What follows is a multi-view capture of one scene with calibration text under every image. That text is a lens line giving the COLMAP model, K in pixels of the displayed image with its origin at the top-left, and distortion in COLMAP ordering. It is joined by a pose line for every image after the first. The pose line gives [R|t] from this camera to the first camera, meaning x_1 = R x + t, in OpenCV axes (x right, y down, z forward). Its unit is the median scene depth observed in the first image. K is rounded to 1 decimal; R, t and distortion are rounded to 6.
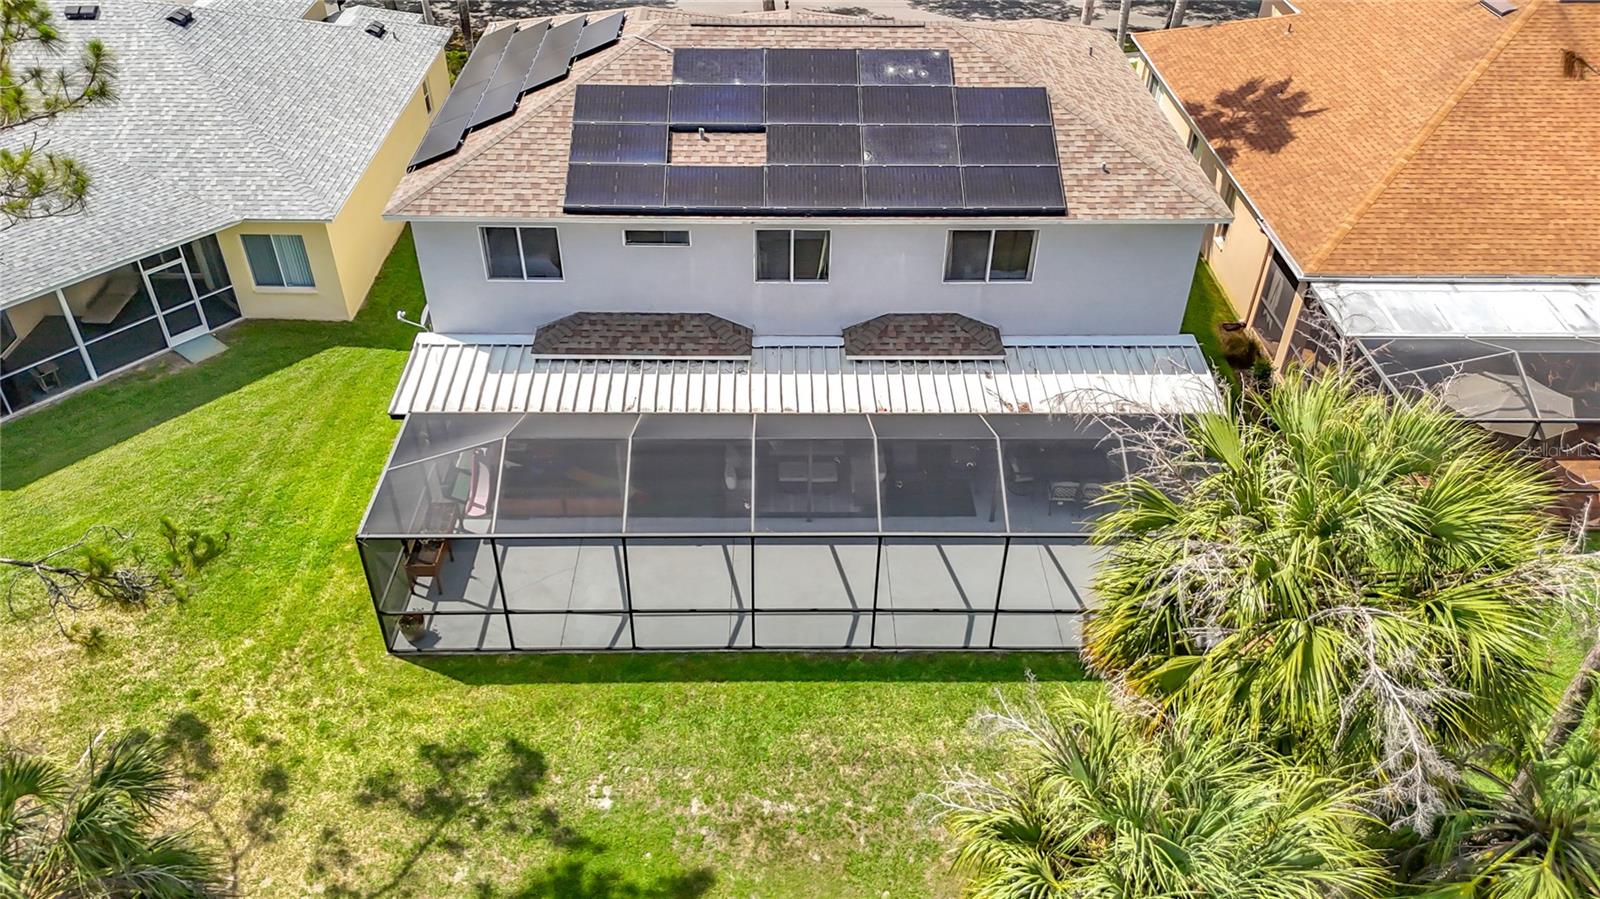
lens RADIAL K [[1192.7, 0, 798.9], [0, 1192.7, 457.6], [0, 0, 1]] dist [0.059394, -0.071364]
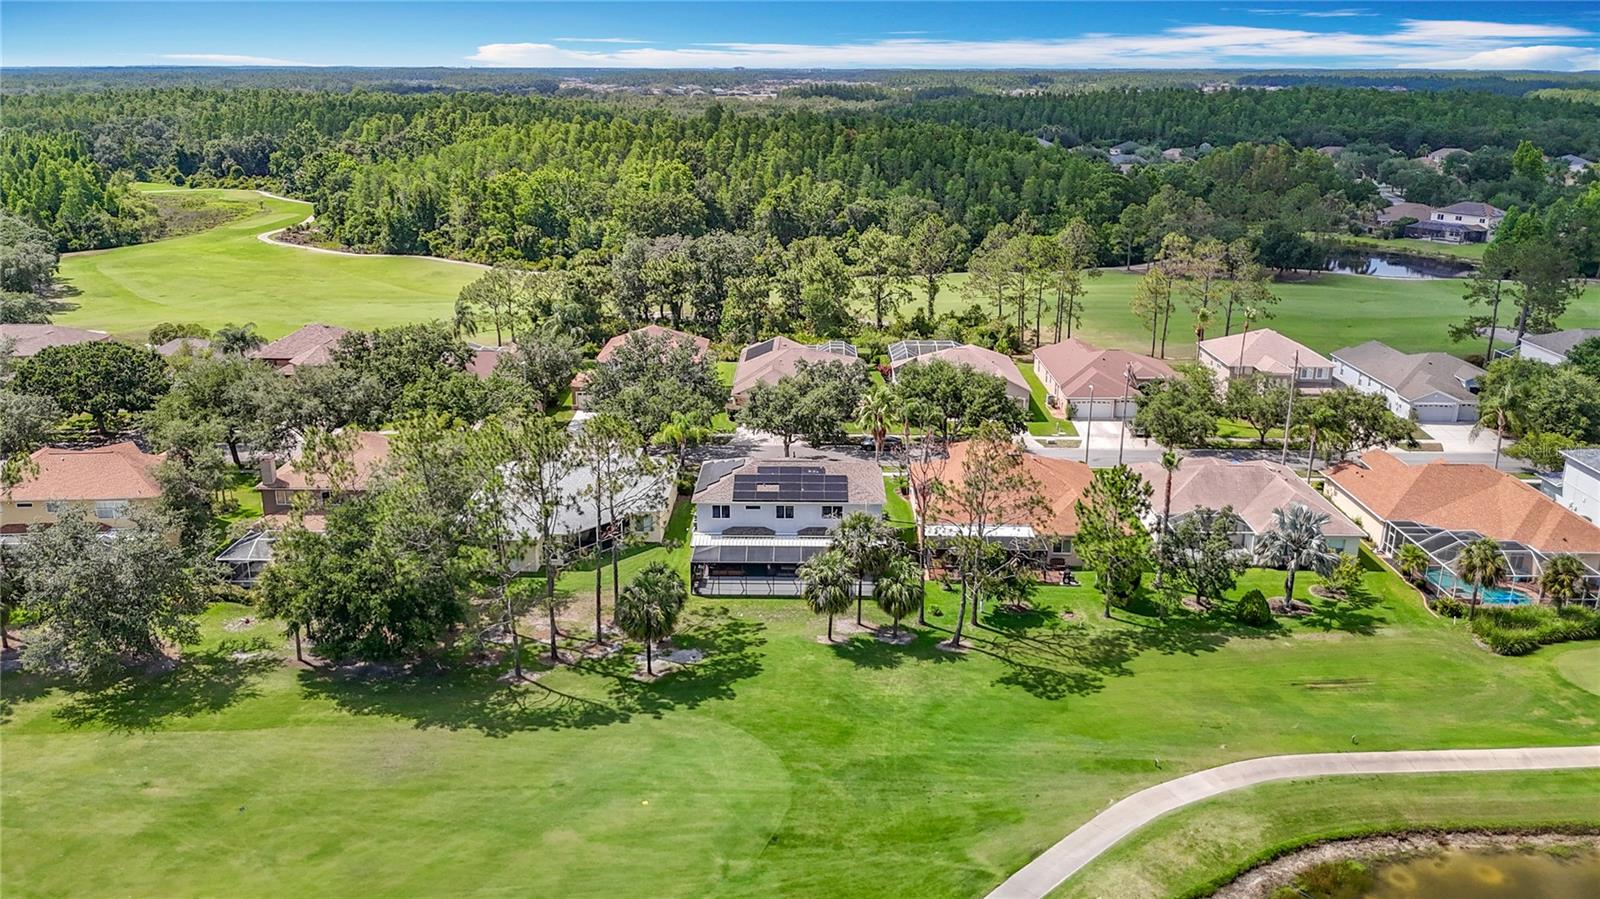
lens RADIAL K [[1192.7, 0, 797.8], [0, 1192.7, 444.9], [0, 0, 1]] dist [0.059394, -0.071364]
pose [[0.999454, 0.001141, -0.033026, 0.183305], [-0.012765, 0.935165, -0.353982, 1.127744], [0.030481, 0.354210, 0.934669, -3.095736]]
